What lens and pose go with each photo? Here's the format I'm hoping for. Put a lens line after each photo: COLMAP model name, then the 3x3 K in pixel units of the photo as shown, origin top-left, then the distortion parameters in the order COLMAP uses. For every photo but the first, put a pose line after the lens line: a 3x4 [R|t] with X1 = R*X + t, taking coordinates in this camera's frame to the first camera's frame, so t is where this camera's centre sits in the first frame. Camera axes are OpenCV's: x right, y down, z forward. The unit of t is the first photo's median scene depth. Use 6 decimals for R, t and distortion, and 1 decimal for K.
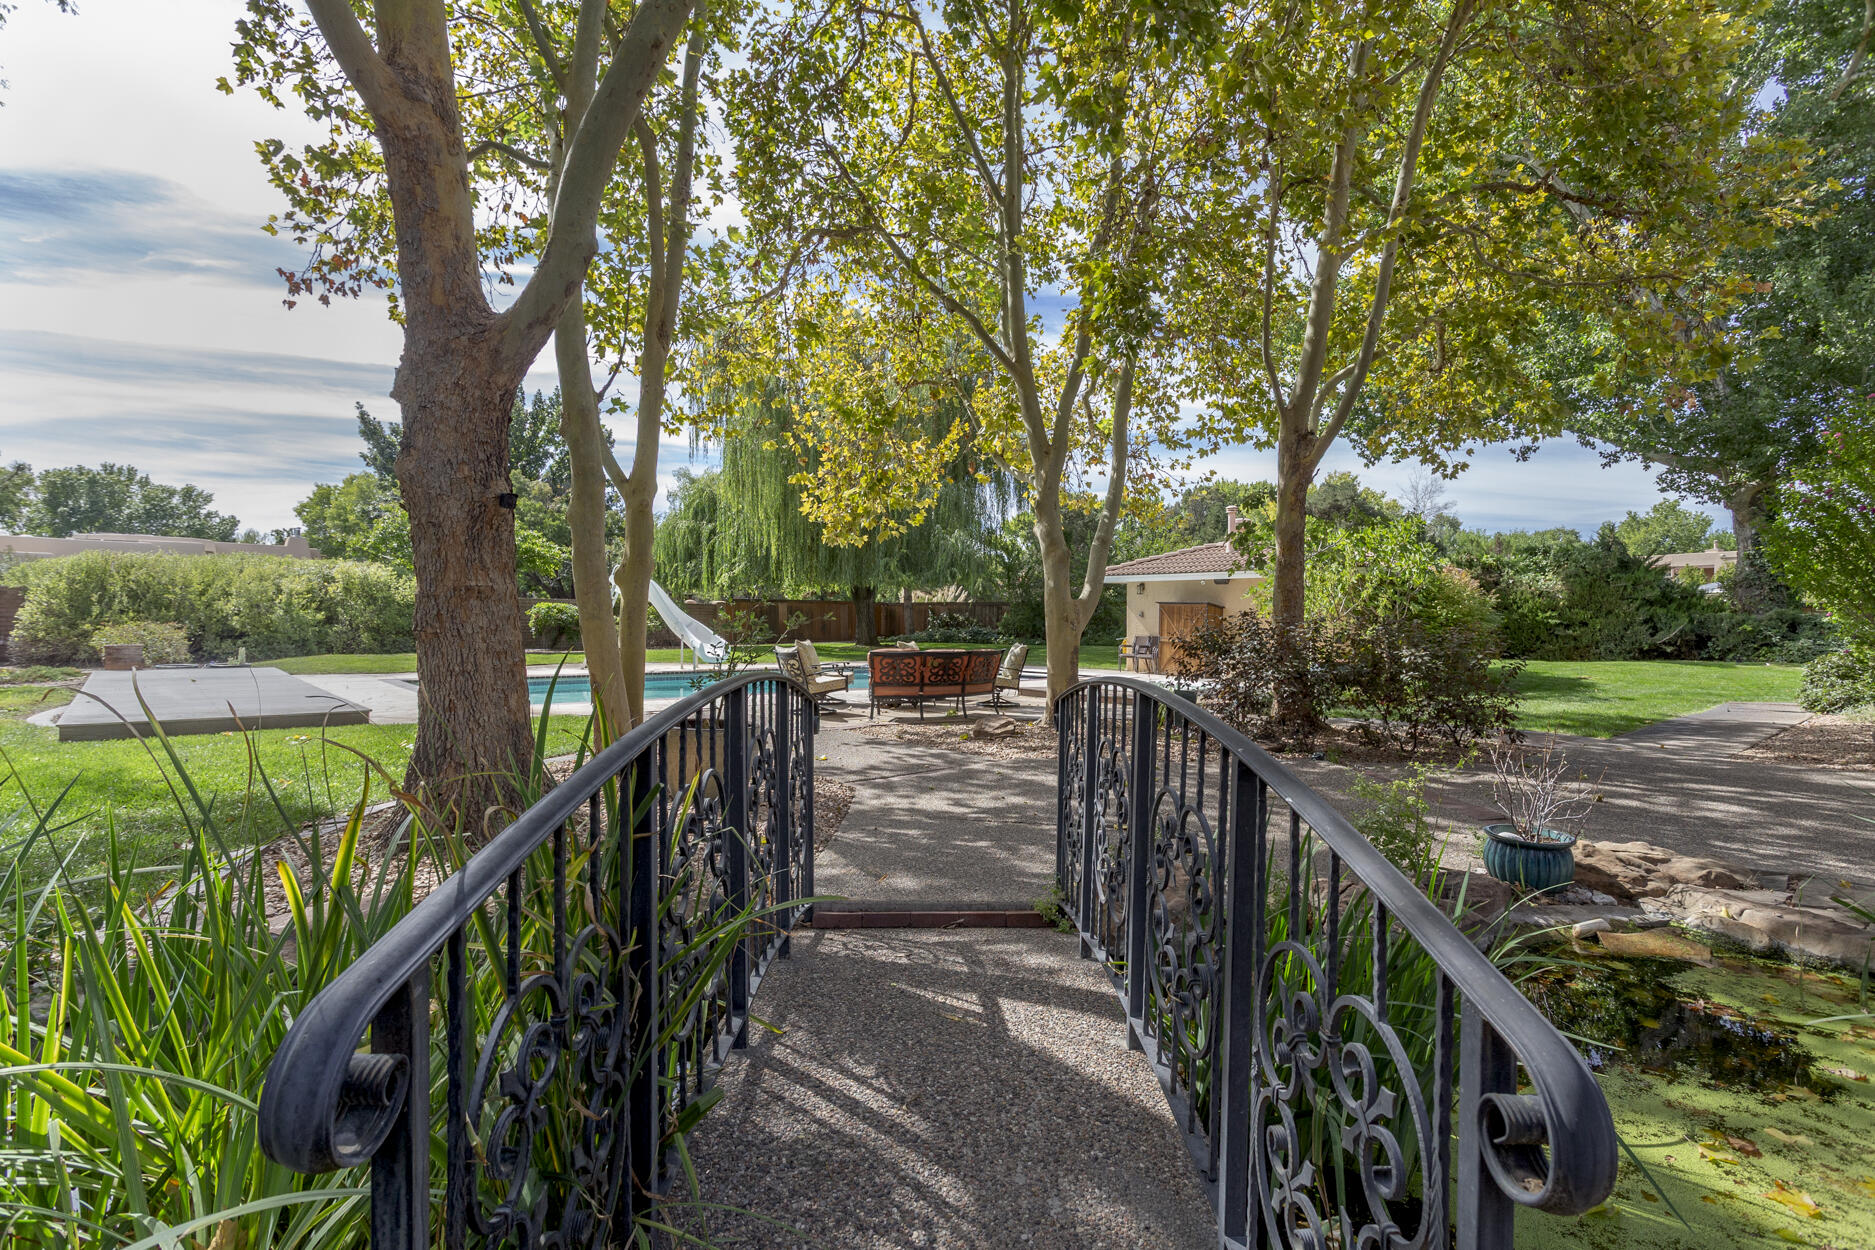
lens RADIAL K [[929.7, 0, 941.7], [0, 929.7, 633.3], [0, 0, 1]] dist [0.007376, -0.000255]
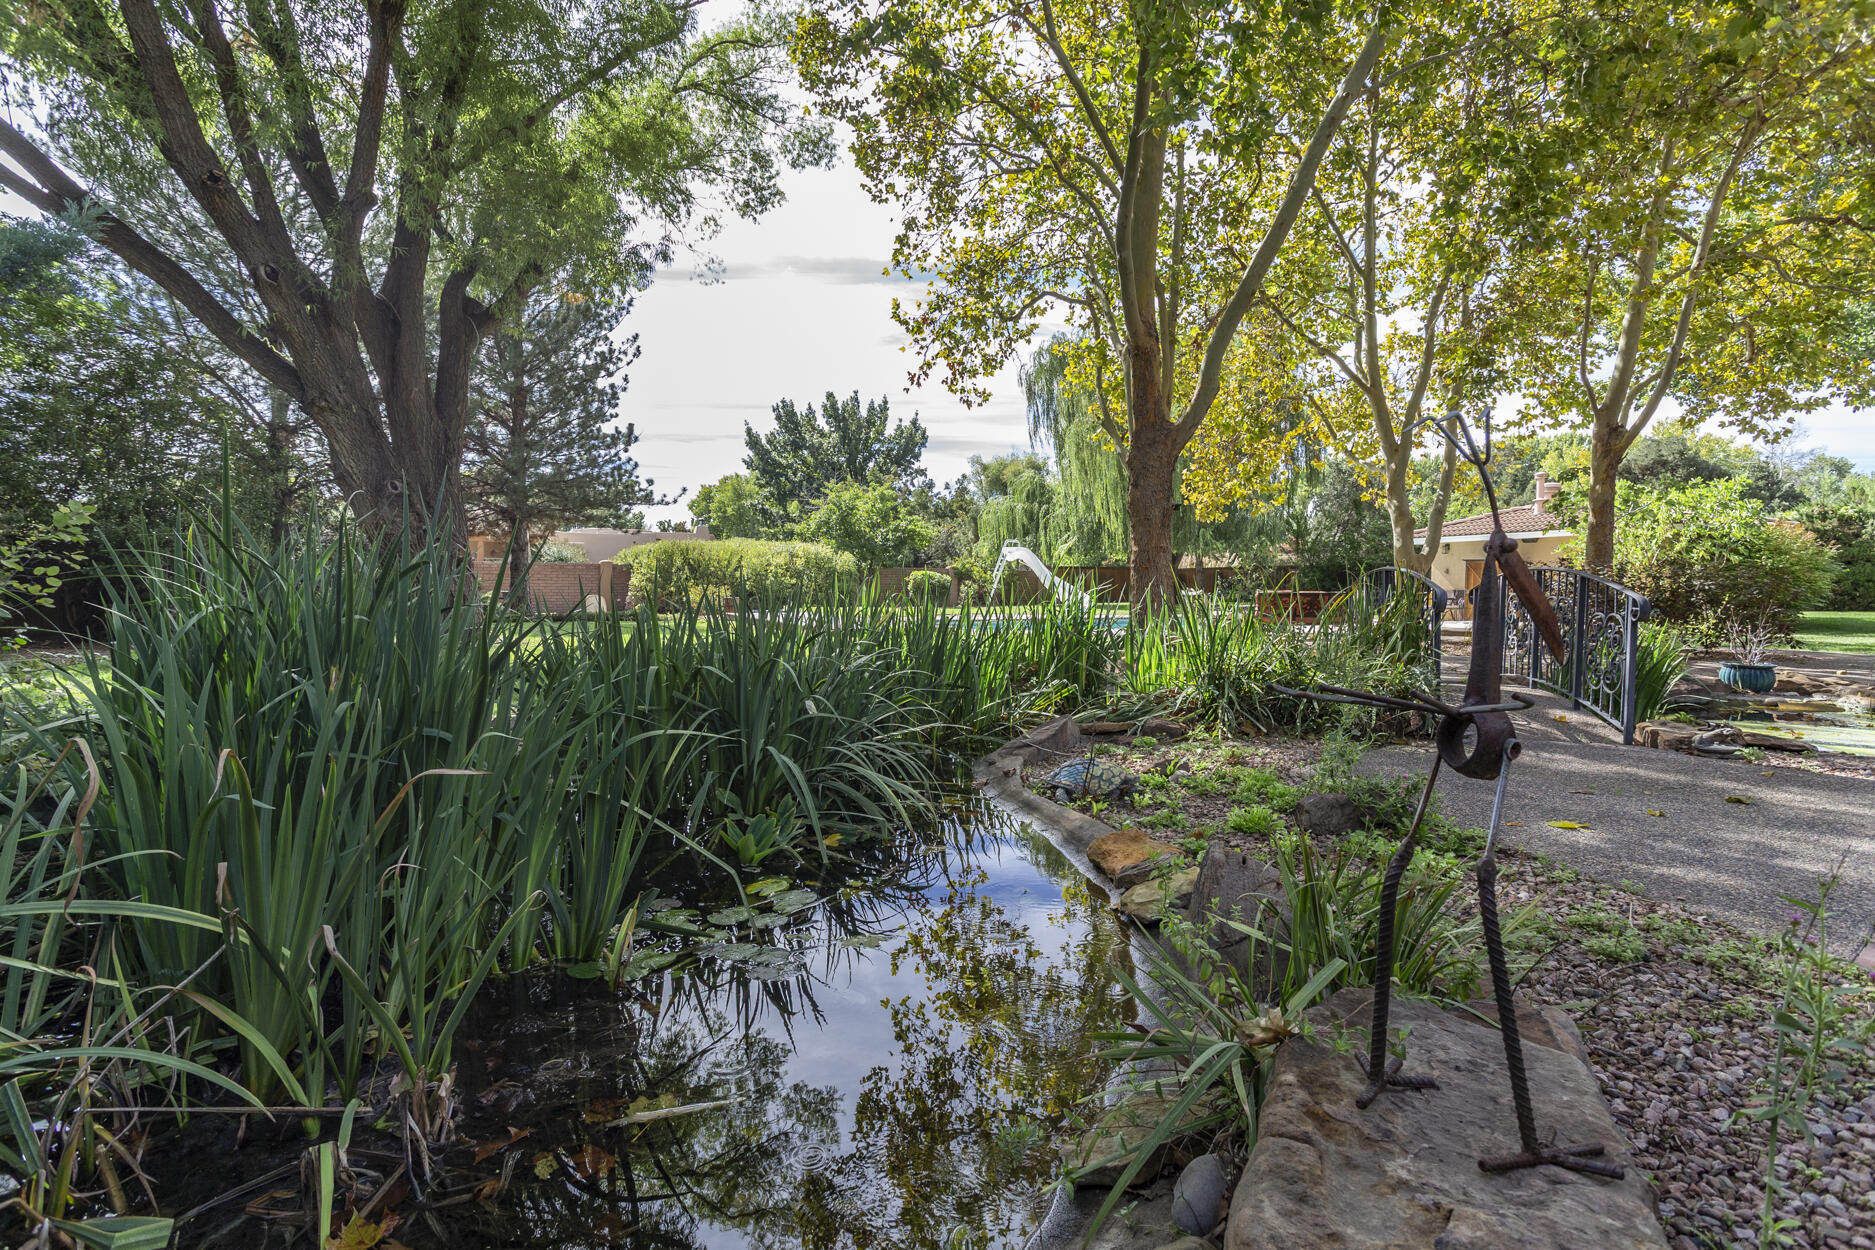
lens RADIAL K [[858.0, 0, 930.7], [0, 858.0, 621.5], [0, 0, 1]] dist [0.010477, -0.000118]
pose [[0.954177, 0.002399, -0.299234, -0.118914], [0.004847, 0.999713, 0.023471, 0.021807], [0.299205, -0.023846, 0.953891, -0.325449]]
